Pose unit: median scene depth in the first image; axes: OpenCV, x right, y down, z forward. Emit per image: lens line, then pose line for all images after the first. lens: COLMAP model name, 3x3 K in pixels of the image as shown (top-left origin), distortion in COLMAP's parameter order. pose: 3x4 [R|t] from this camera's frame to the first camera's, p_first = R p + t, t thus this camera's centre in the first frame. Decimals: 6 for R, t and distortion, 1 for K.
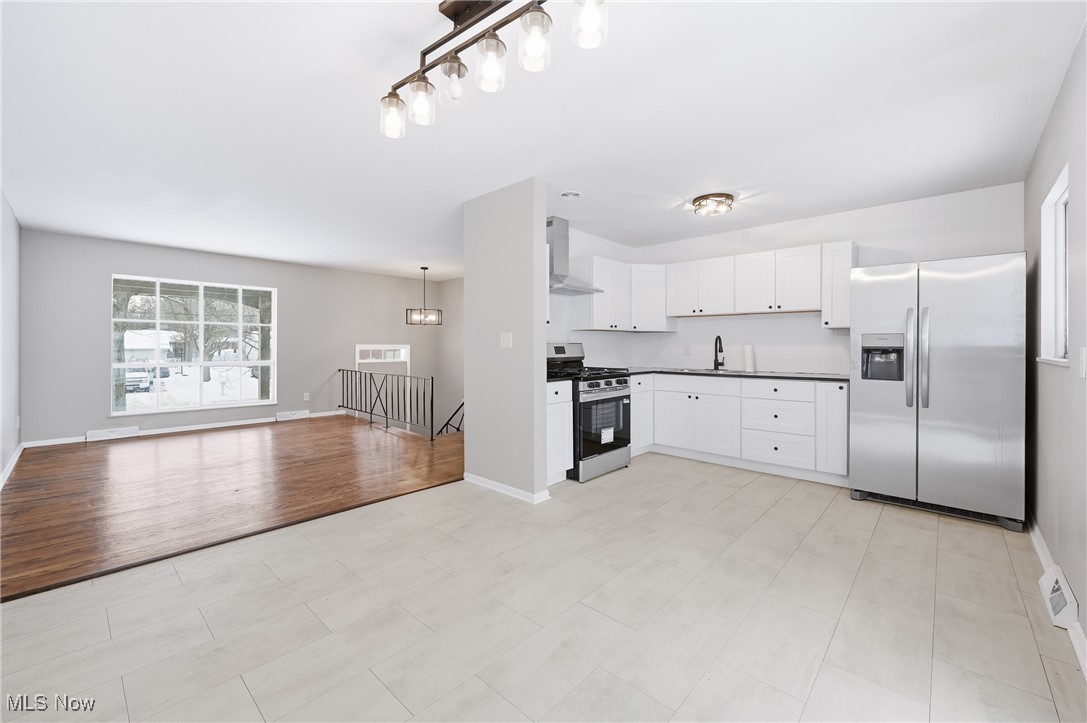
lens RADIAL K [[430.9, 0, 544.5], [0, 430.9, 345.8], [0, 0, 1]] dist [-0.003615, 0.000881]
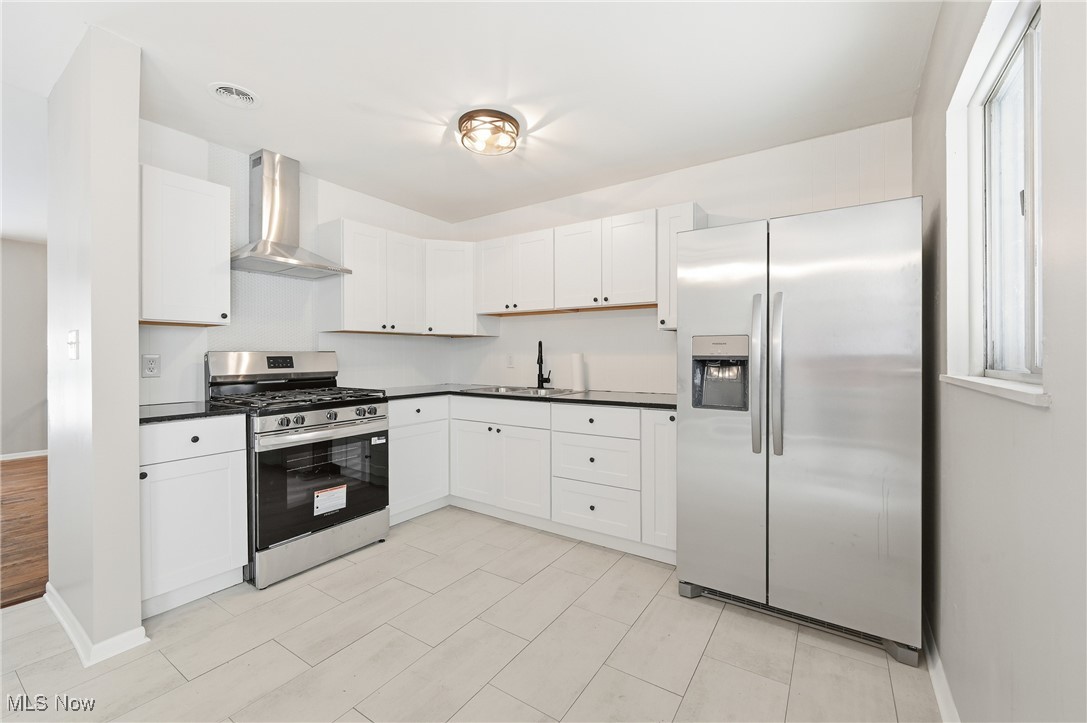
lens RADIAL K [[430.9, 0, 543.3], [0, 430.9, 354.3], [0, 0, 1]] dist [-0.003615, 0.000881]
pose [[0.987755, -0.000117, 0.156012, 0.372039], [0.000622, 0.999995, -0.003190, 0.001195], [-0.156010, 0.003248, 0.987750, 0.360776]]
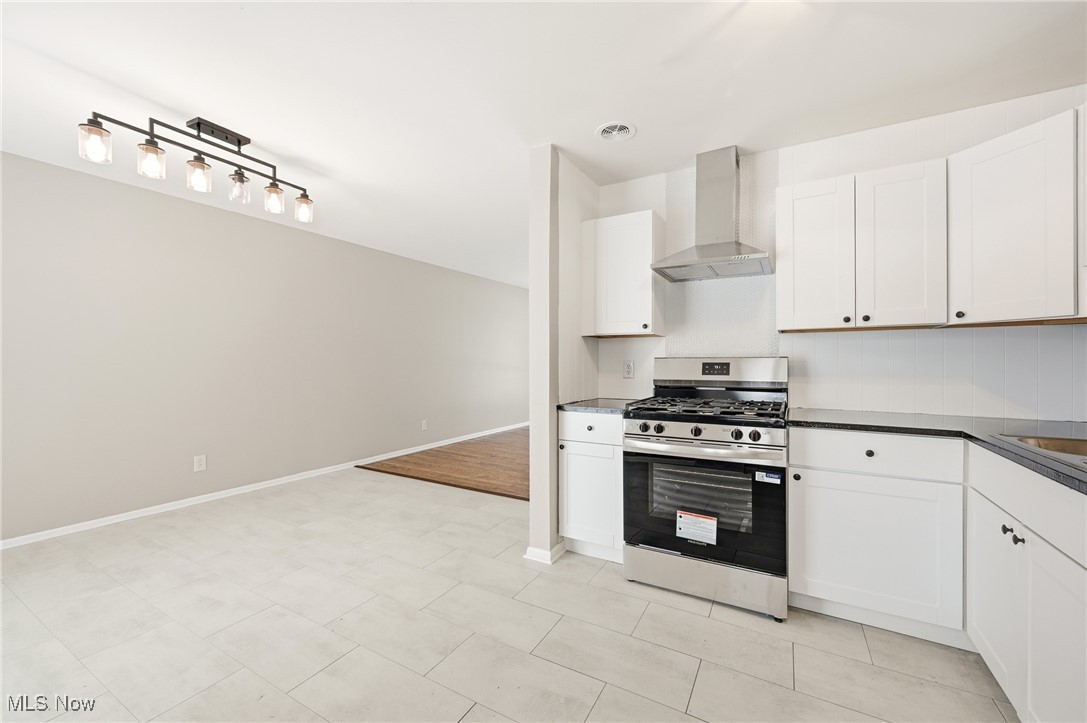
lens RADIAL K [[430.9, 0, 550.6], [0, 430.9, 361.5], [0, 0, 1]] dist [-0.003615, 0.000881]
pose [[0.240471, 0.000998, -0.970656, 0.658094], [-0.004459, 0.999990, -0.000077, 0.001593], [0.970646, 0.004347, 0.240473, 0.729996]]
